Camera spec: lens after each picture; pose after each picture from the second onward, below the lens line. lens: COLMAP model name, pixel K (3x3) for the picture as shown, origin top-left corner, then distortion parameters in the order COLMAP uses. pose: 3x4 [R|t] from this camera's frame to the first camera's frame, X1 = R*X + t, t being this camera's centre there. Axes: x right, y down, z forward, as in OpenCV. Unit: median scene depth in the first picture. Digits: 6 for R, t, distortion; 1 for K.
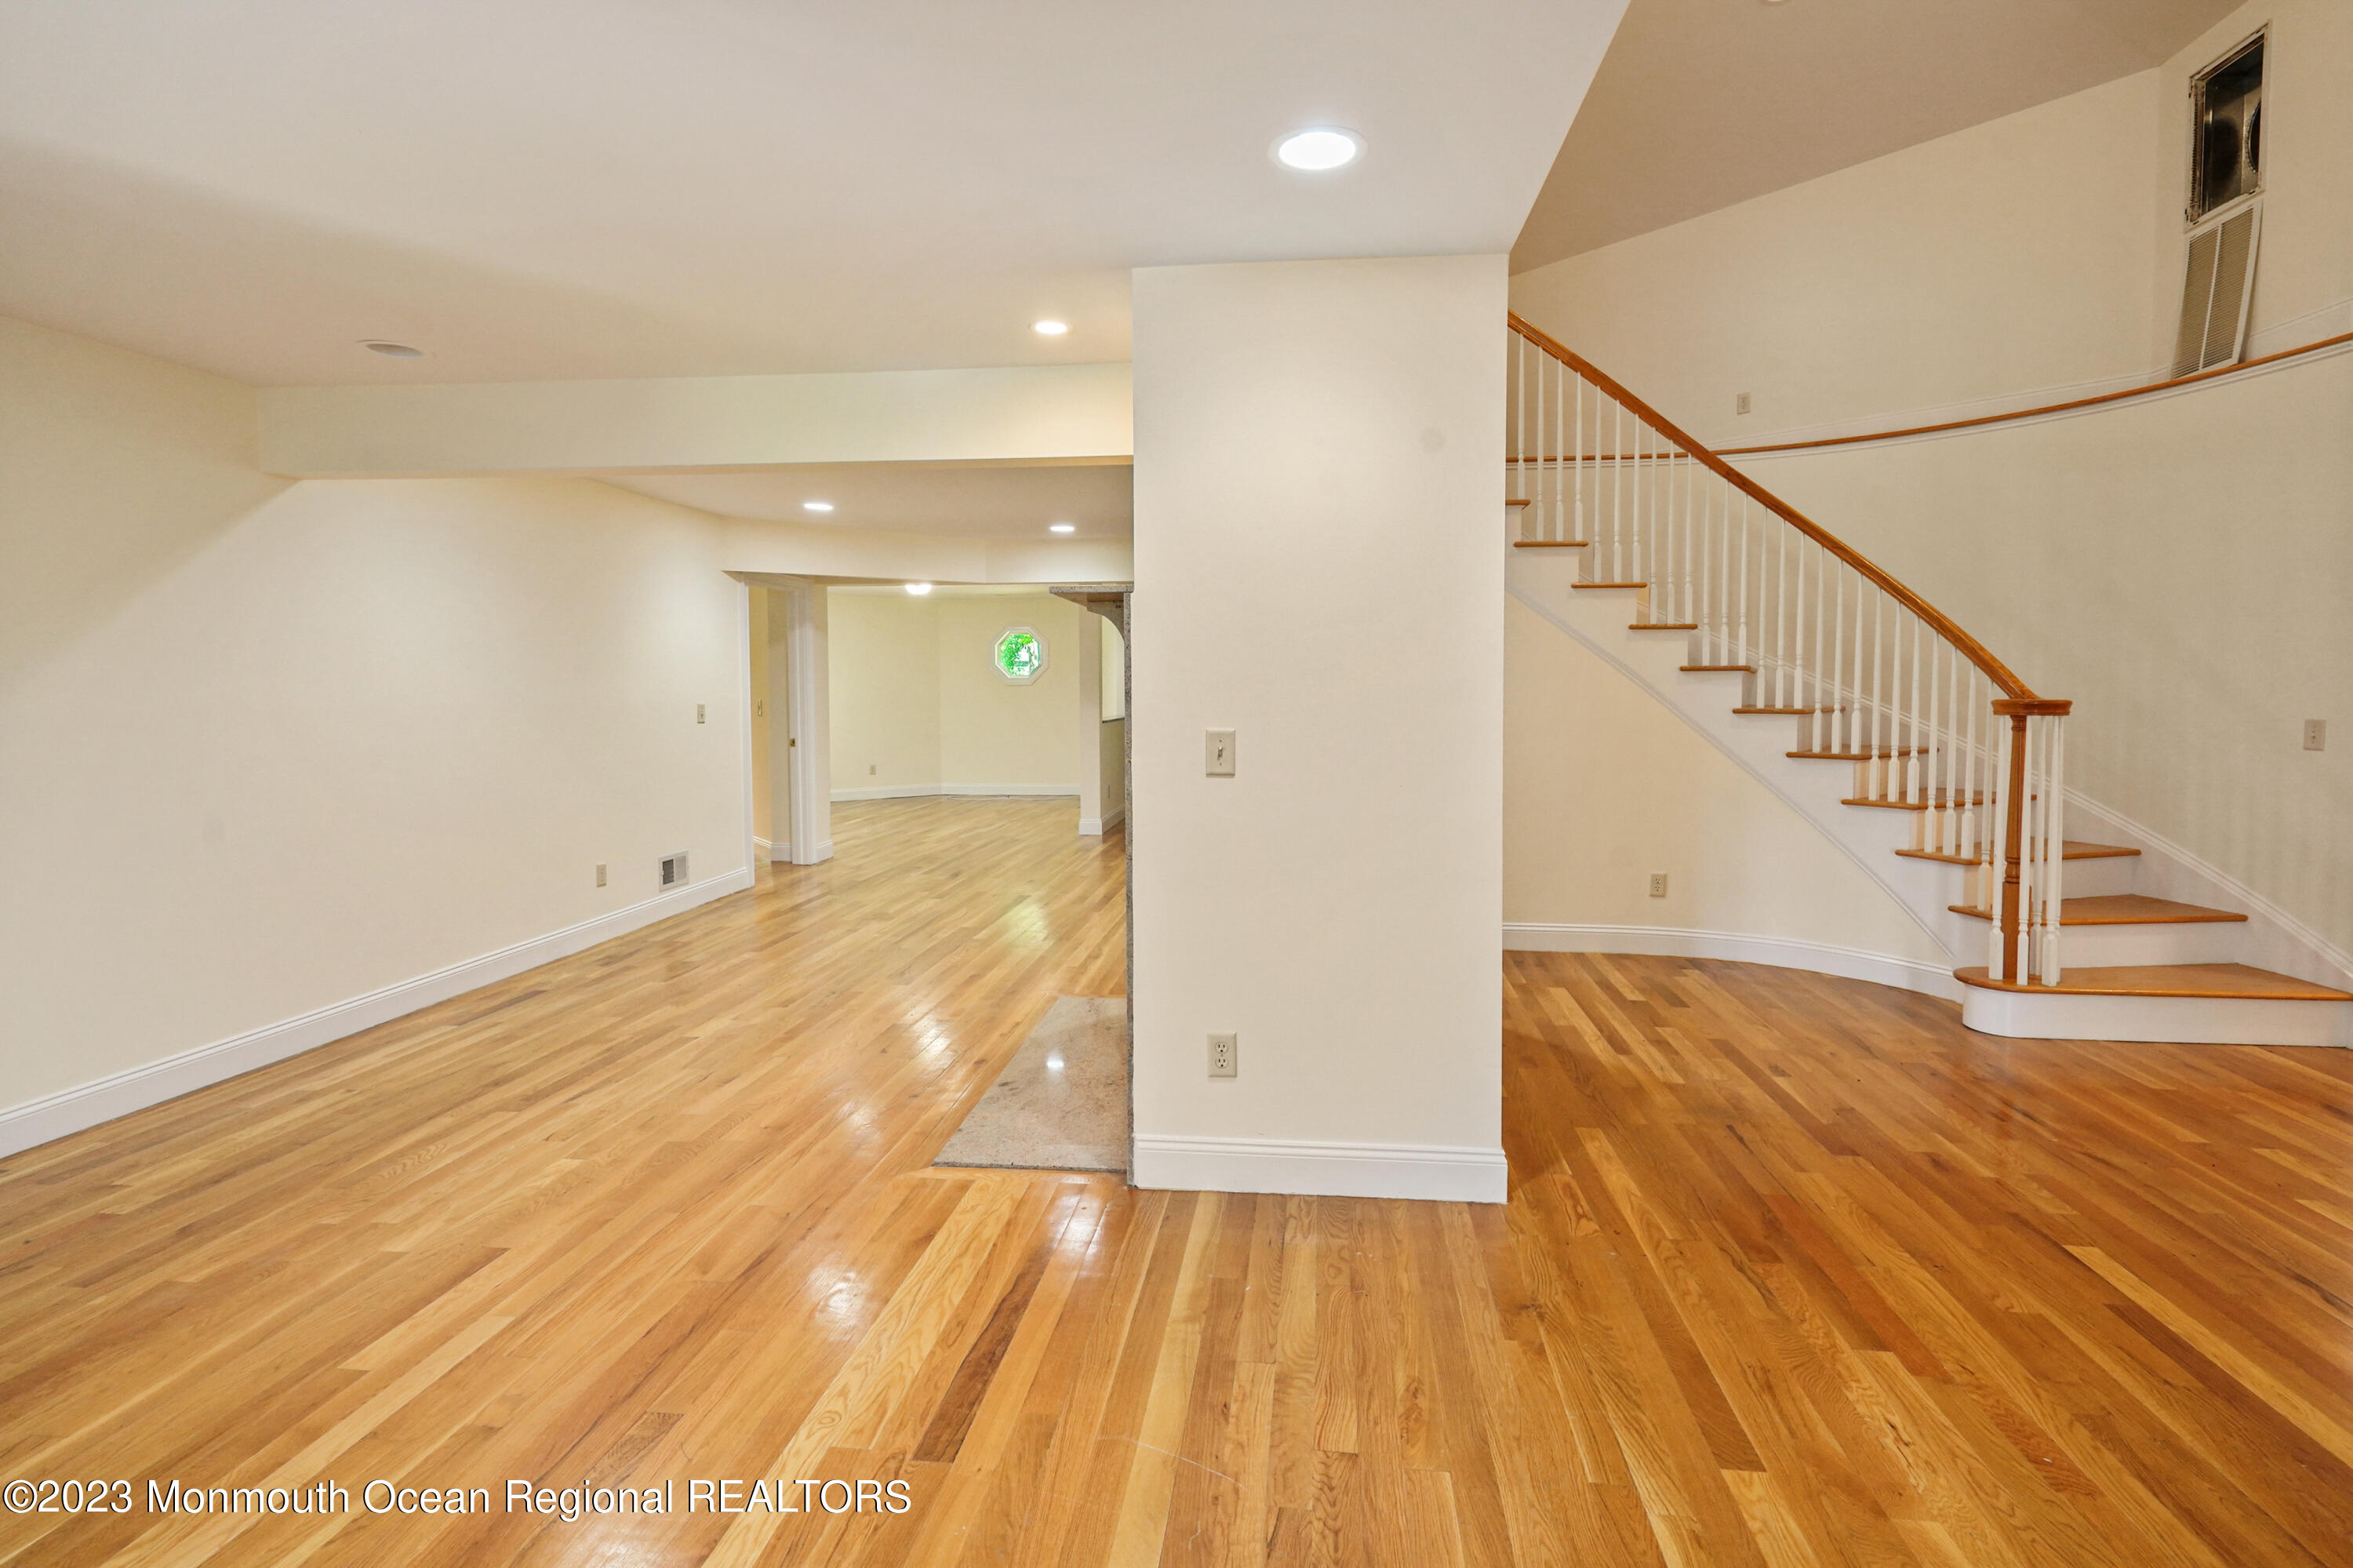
lens RADIAL K [[1101.1, 0, 1184.0], [0, 1101.1, 718.4], [0, 0, 1]] dist [-0.002627, 0.000189]
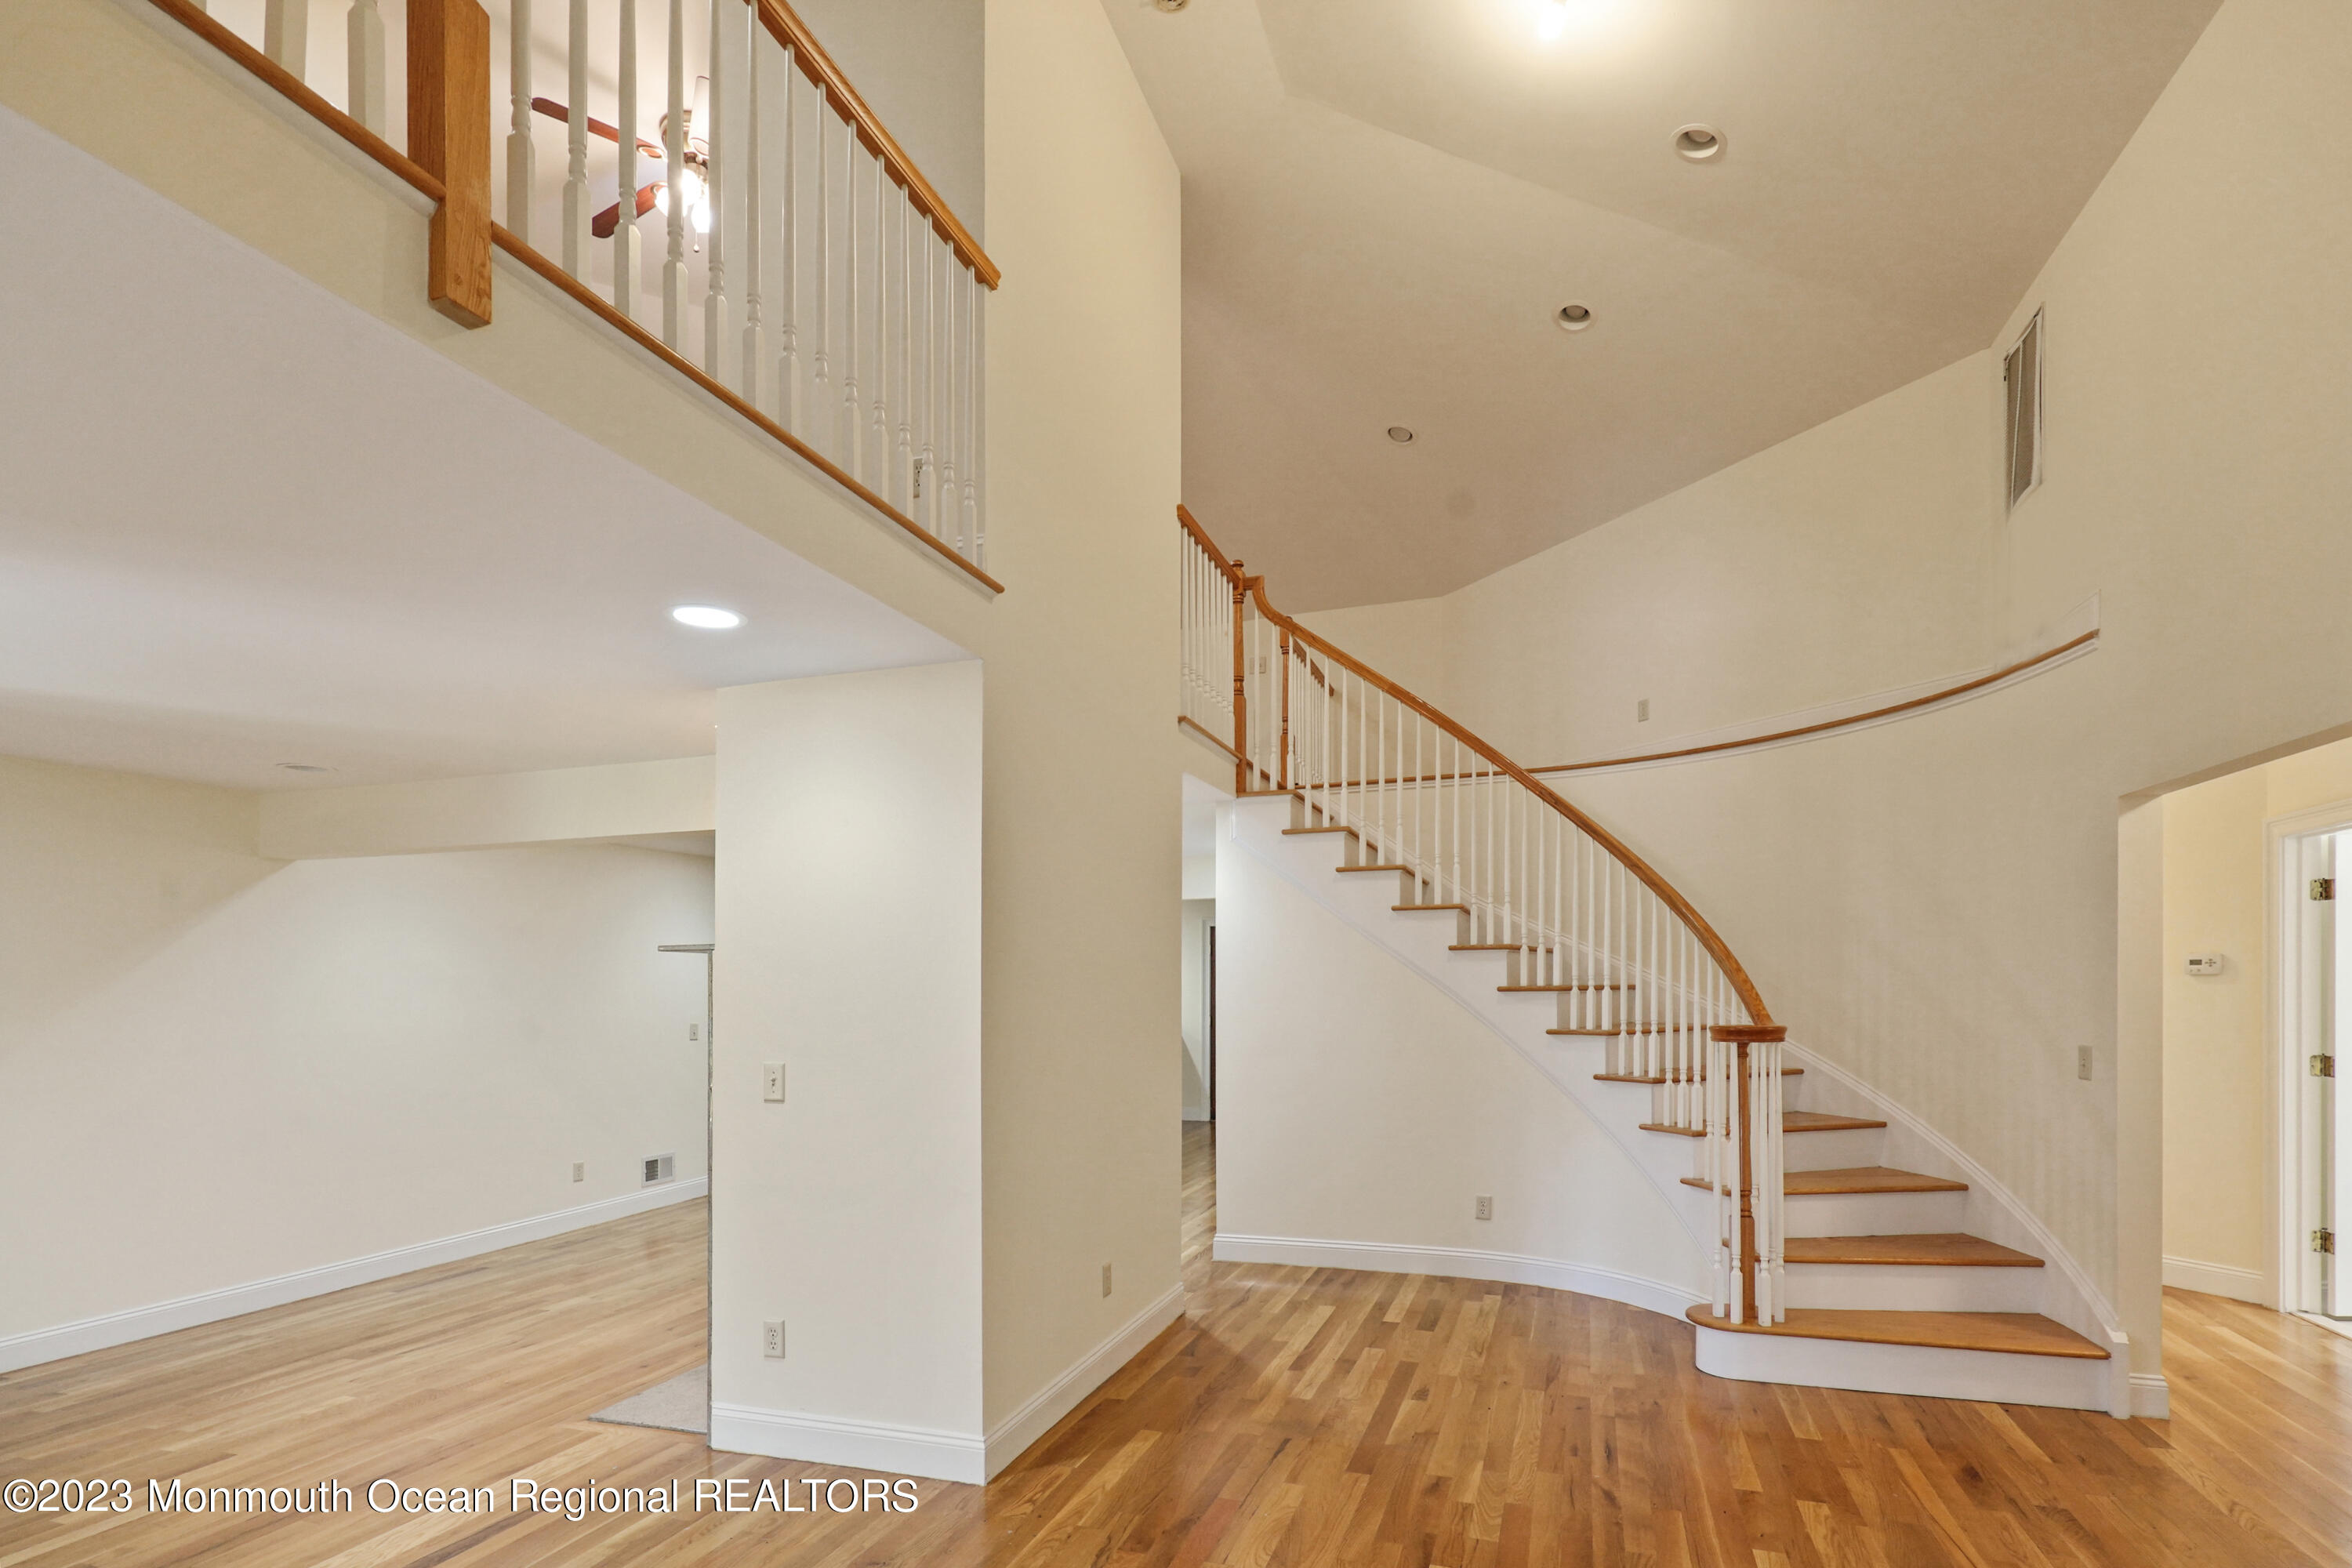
lens RADIAL K [[1138.2, 0, 1190.2], [0, 1138.2, 992.9], [0, 0, 1]] dist [-0.002970, 0.000737]
pose [[0.978409, -0.008582, -0.206502, 0.543045], [0.003856, 0.999722, -0.023275, -0.025924], [0.206644, 0.021976, 0.978169, -0.077557]]
